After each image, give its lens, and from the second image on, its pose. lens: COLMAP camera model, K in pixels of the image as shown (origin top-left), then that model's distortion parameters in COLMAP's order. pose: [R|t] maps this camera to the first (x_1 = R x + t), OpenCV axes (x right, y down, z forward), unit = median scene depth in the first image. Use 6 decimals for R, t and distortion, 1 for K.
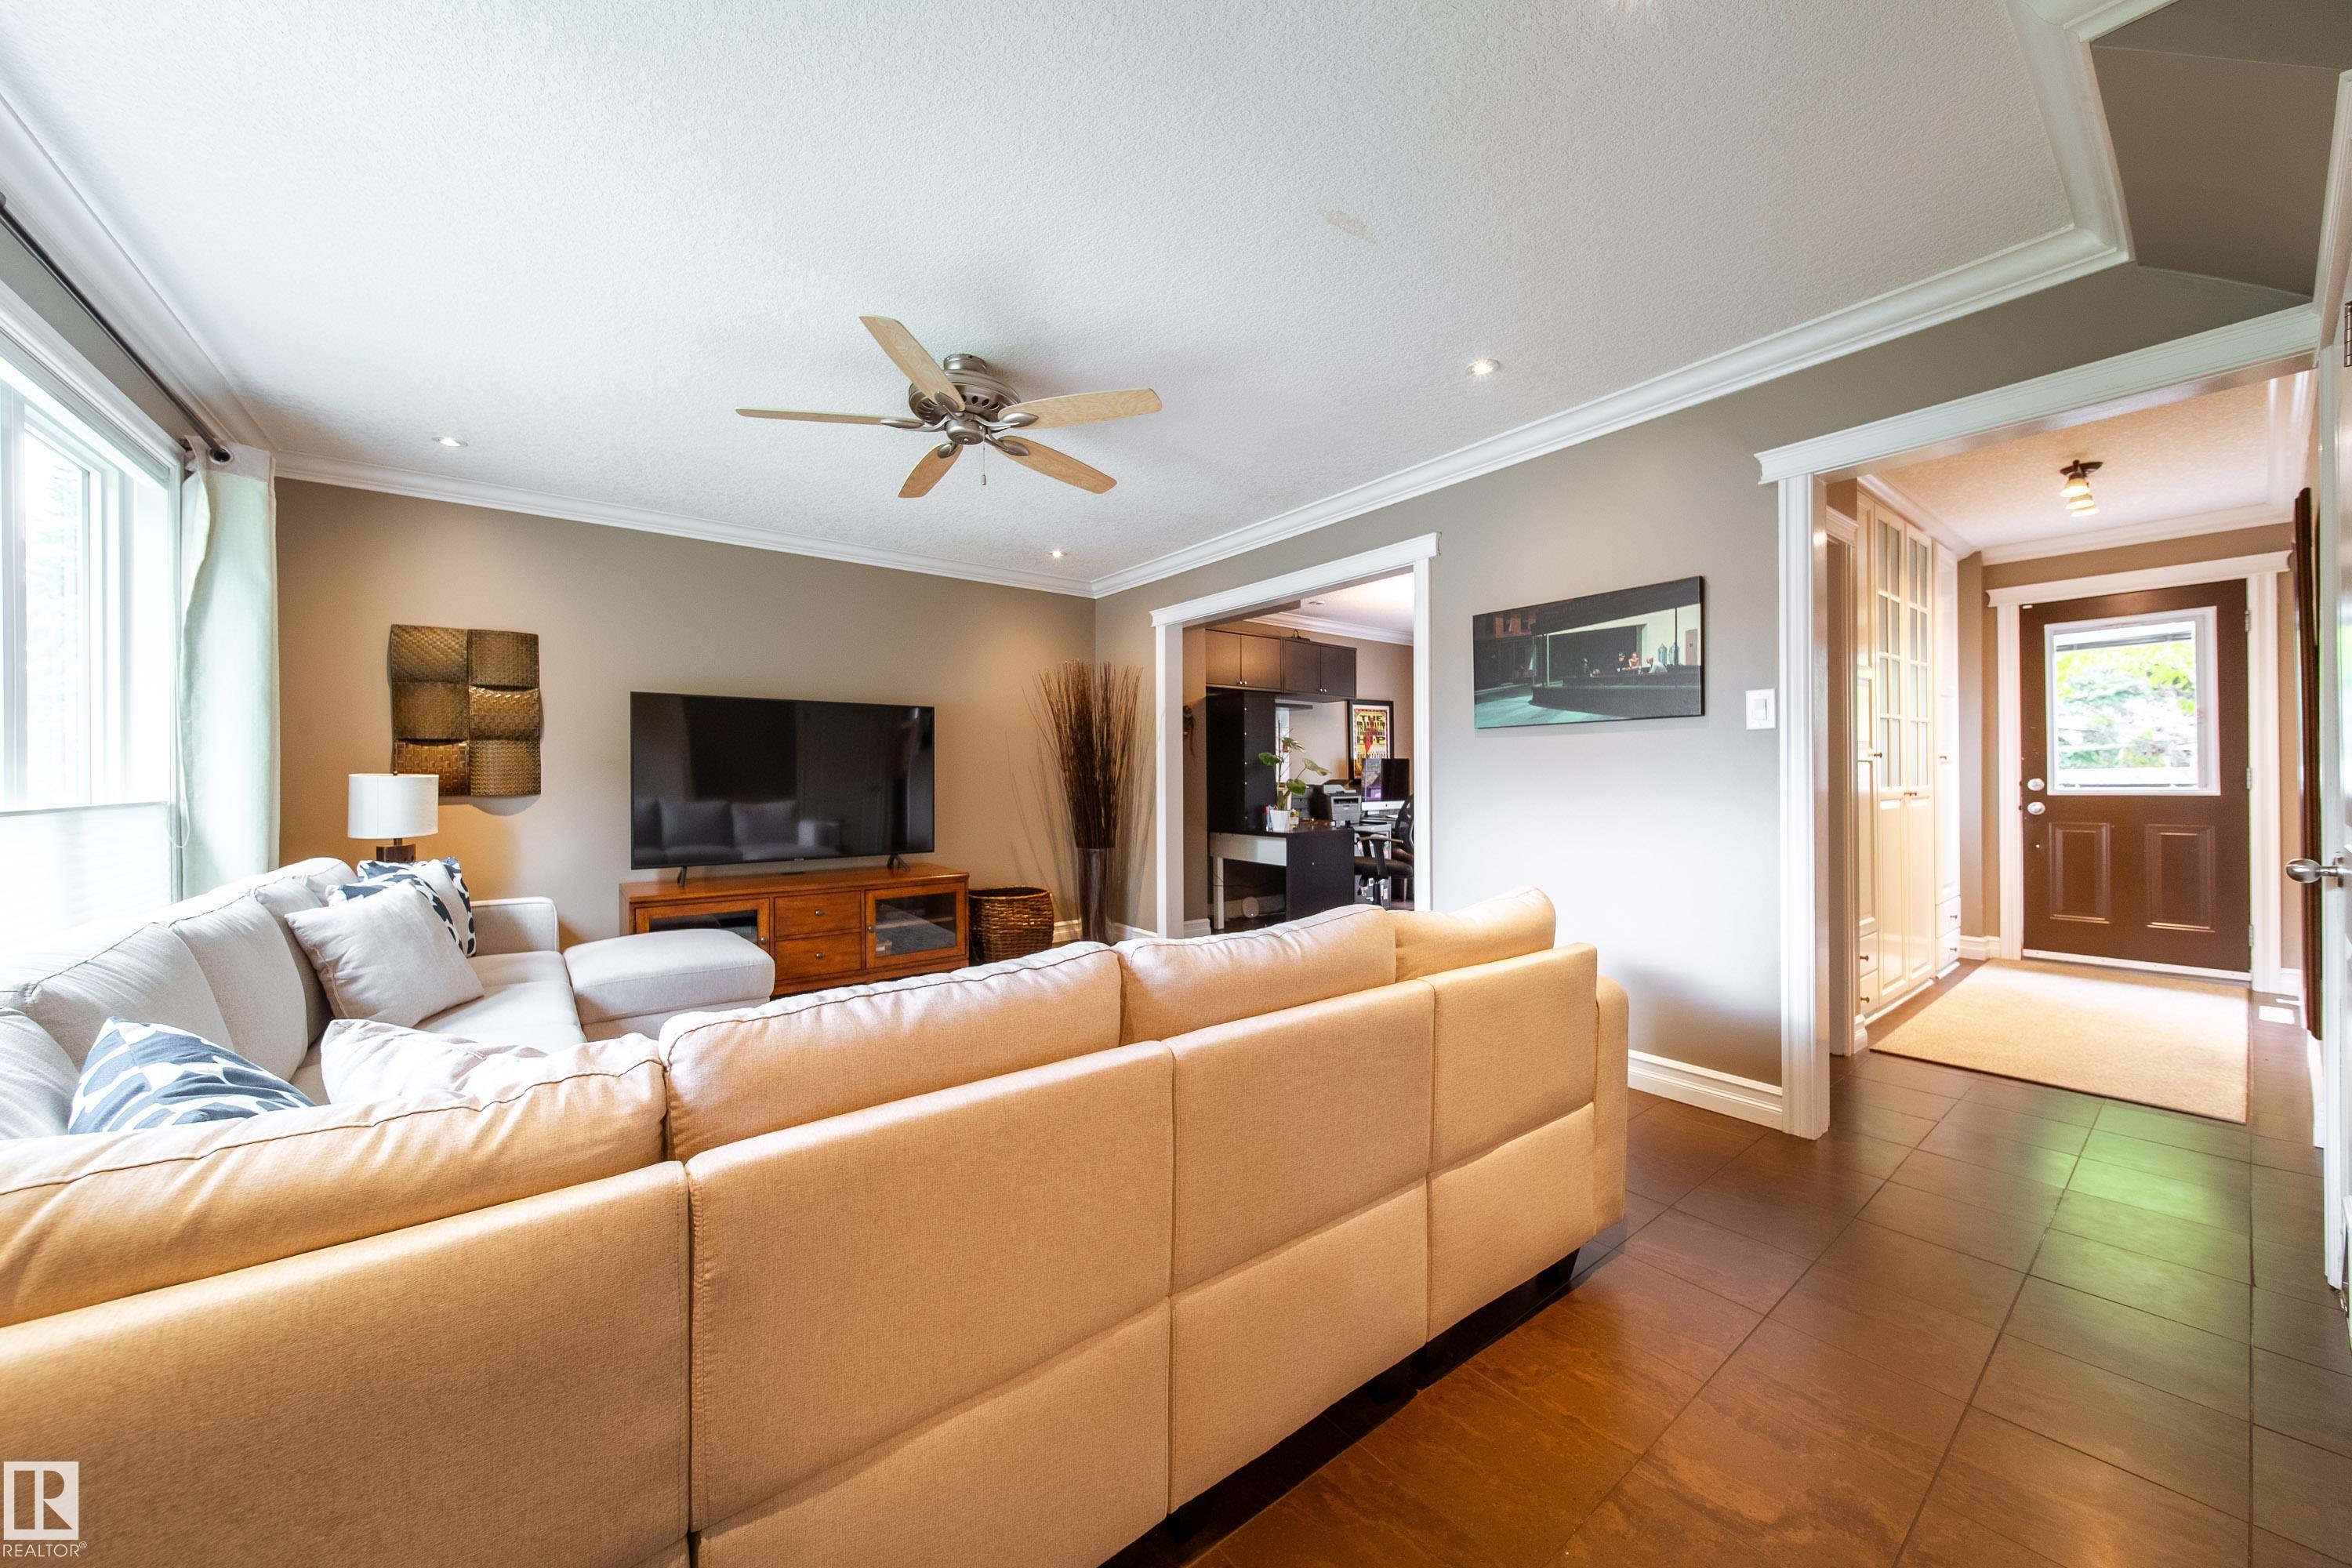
lens RADIAL K [[830.2, 0, 1191.4], [0, 830.2, 772.8], [0, 0, 1]] dist [0.002747, -0.001176]
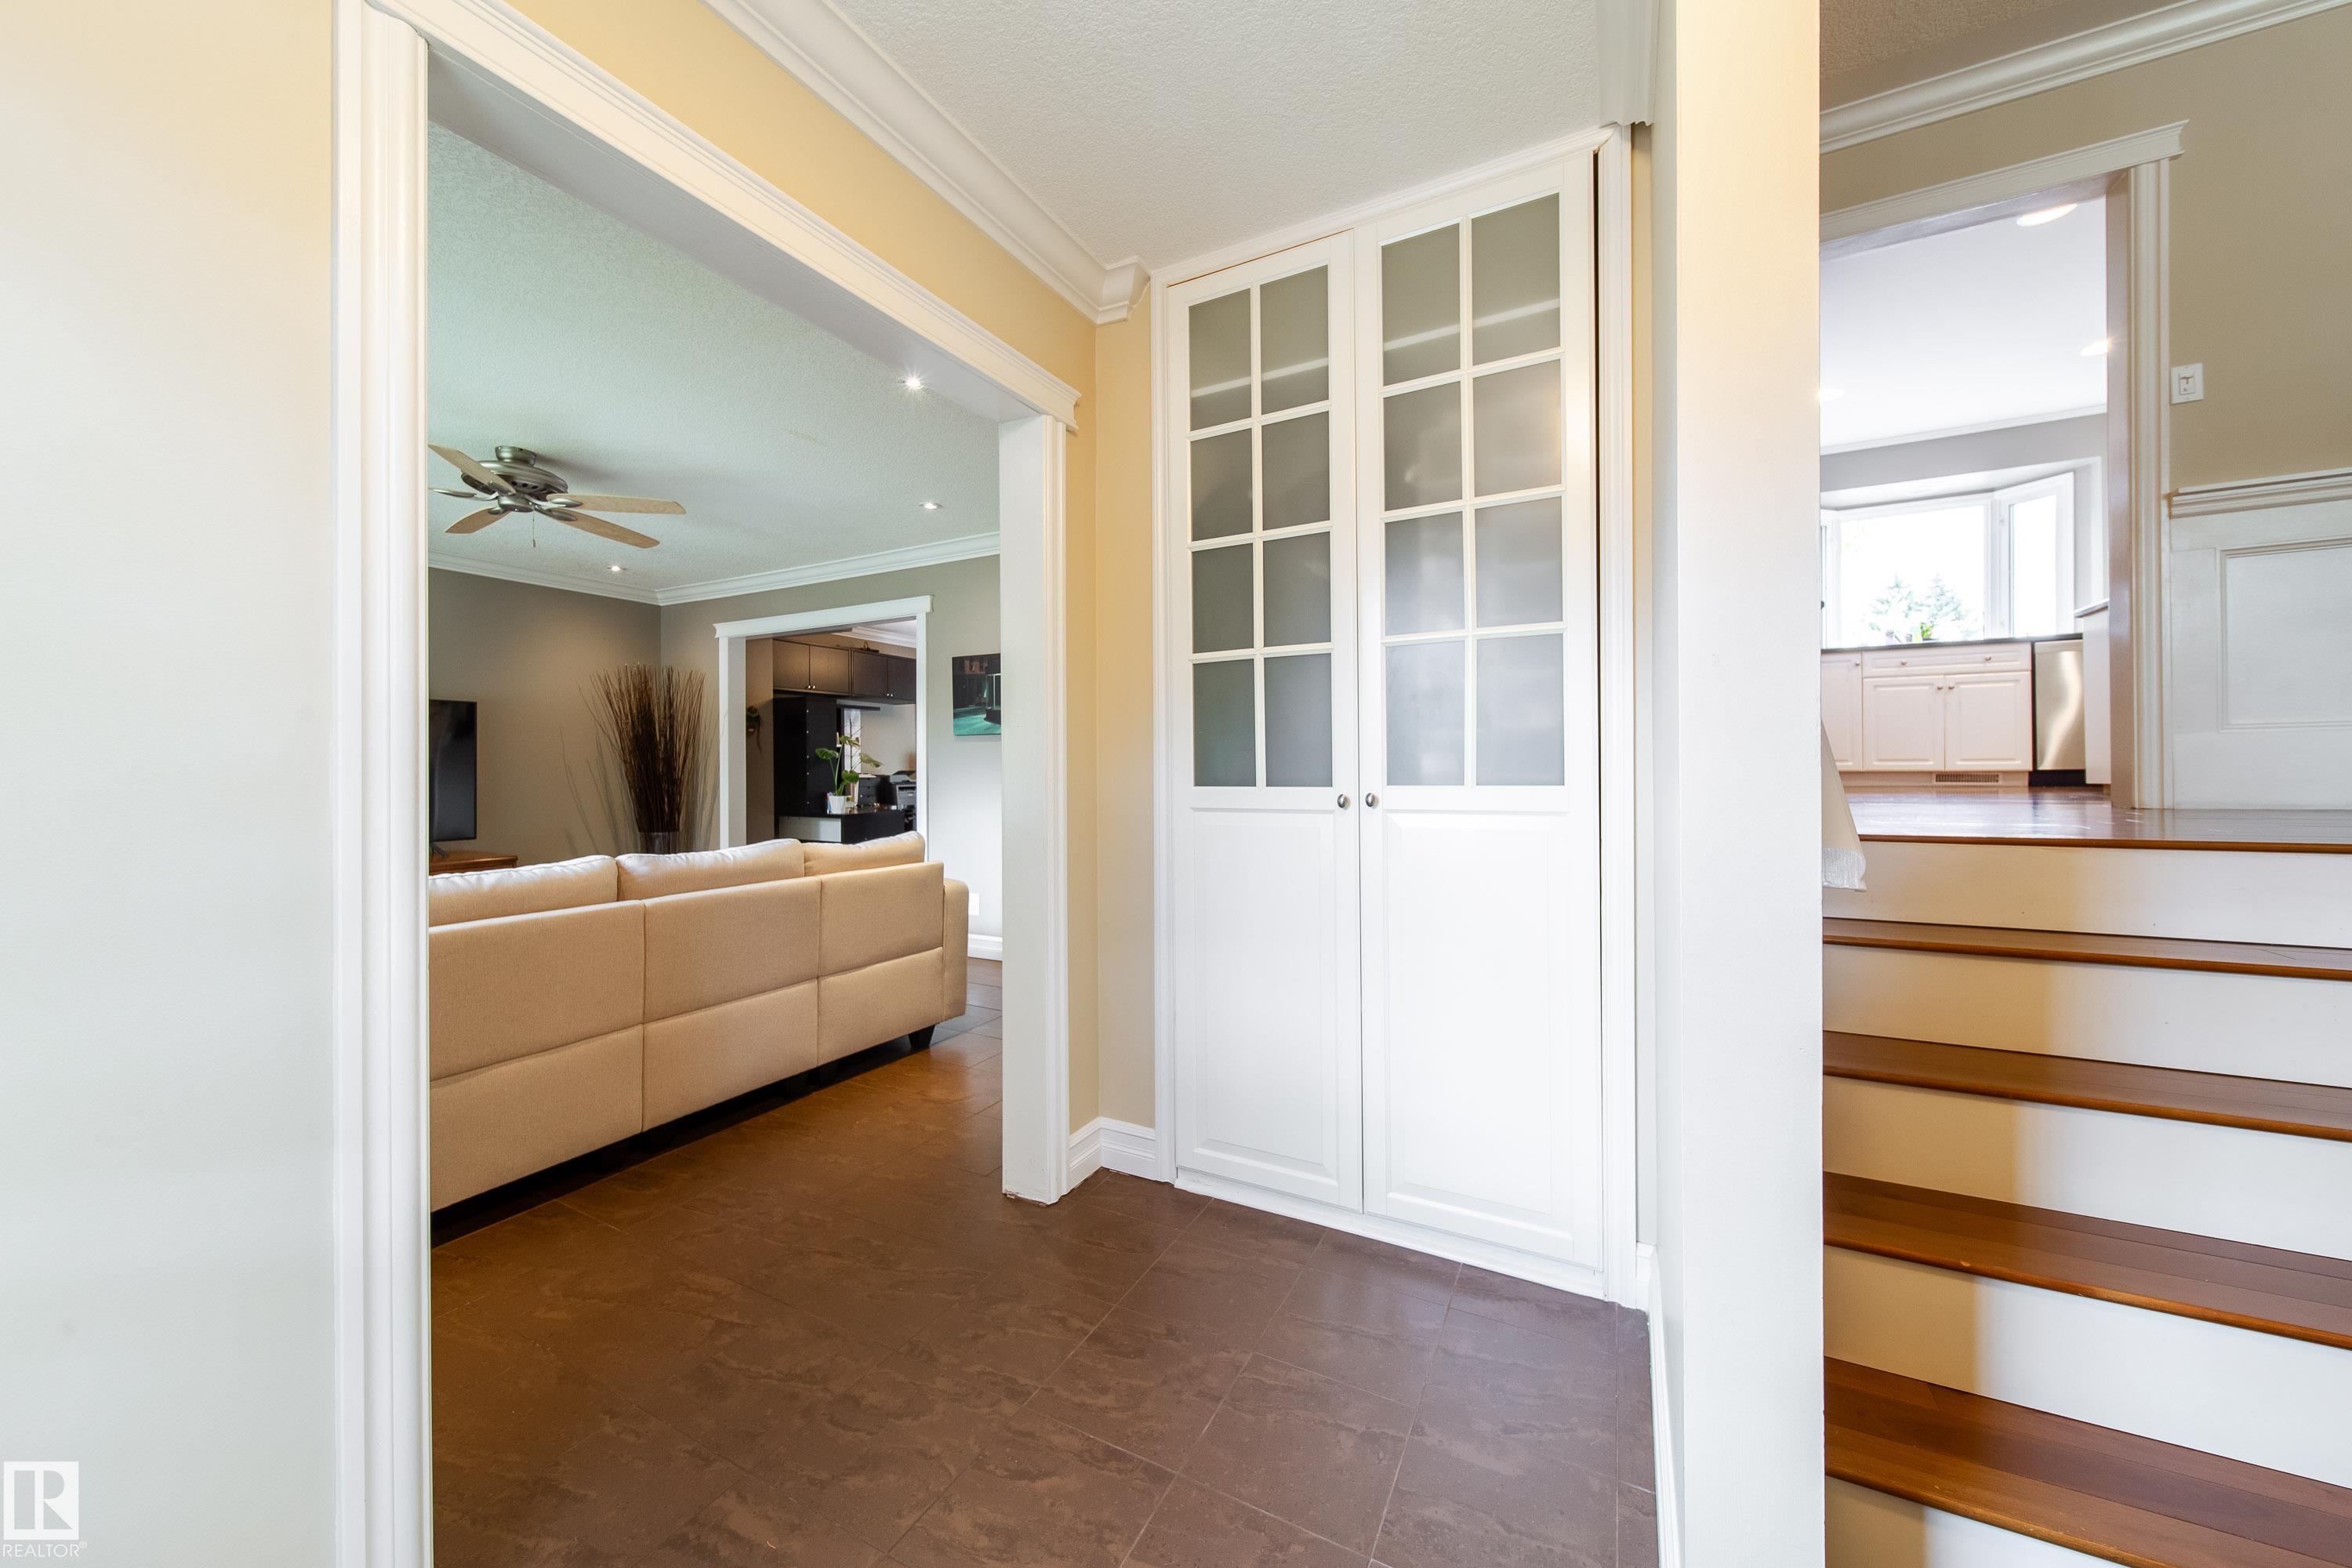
lens RADIAL K [[830.2, 0, 1182.8], [0, 830.2, 768.0], [0, 0, 1]] dist [0.002747, -0.001176]
pose [[0.915360, 0.001632, 0.402634, 0.088106], [-0.003728, 0.999983, 0.004424, -0.003294], [-0.402620, -0.005550, 0.915350, -0.338682]]
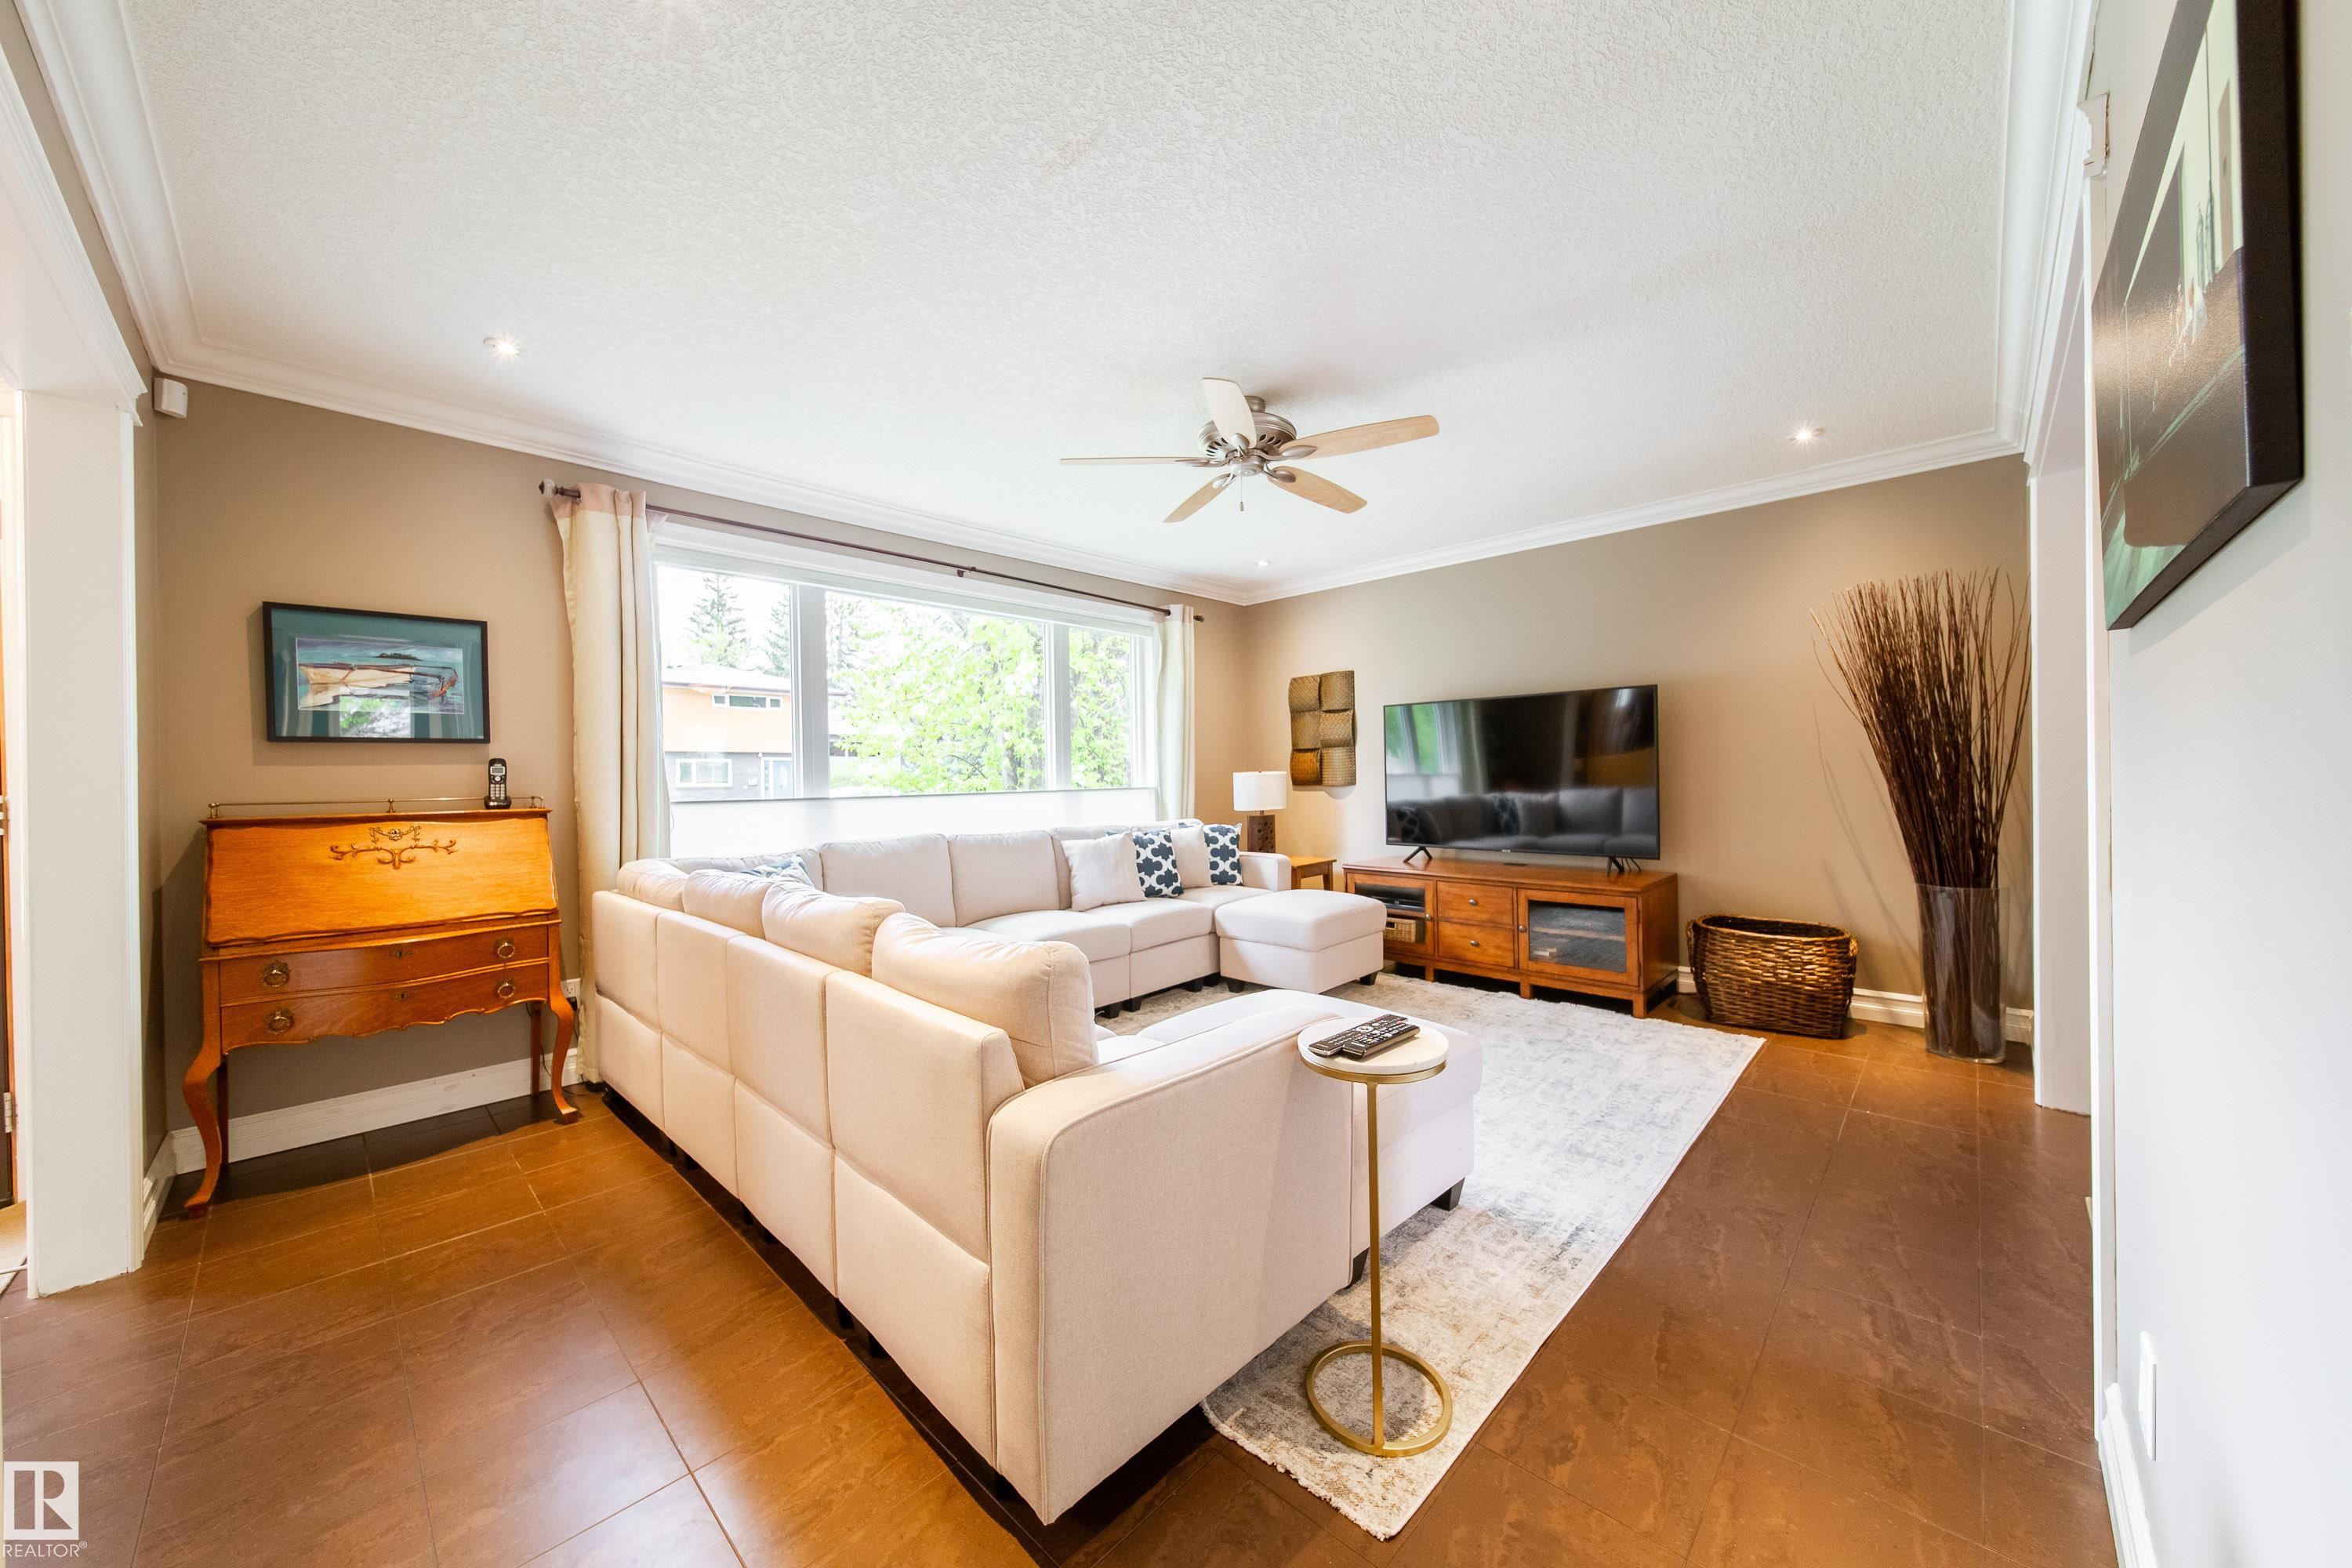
lens RADIAL K [[830.2, 0, 1176.1], [0, 830.2, 785.7], [0, 0, 1]] dist [0.002747, -0.001176]
pose [[0.139963, 0.014882, -0.990045, 0.441542], [0.018262, 0.999678, 0.017608, -0.002586], [0.989988, -0.020545, 0.139646, 0.402610]]
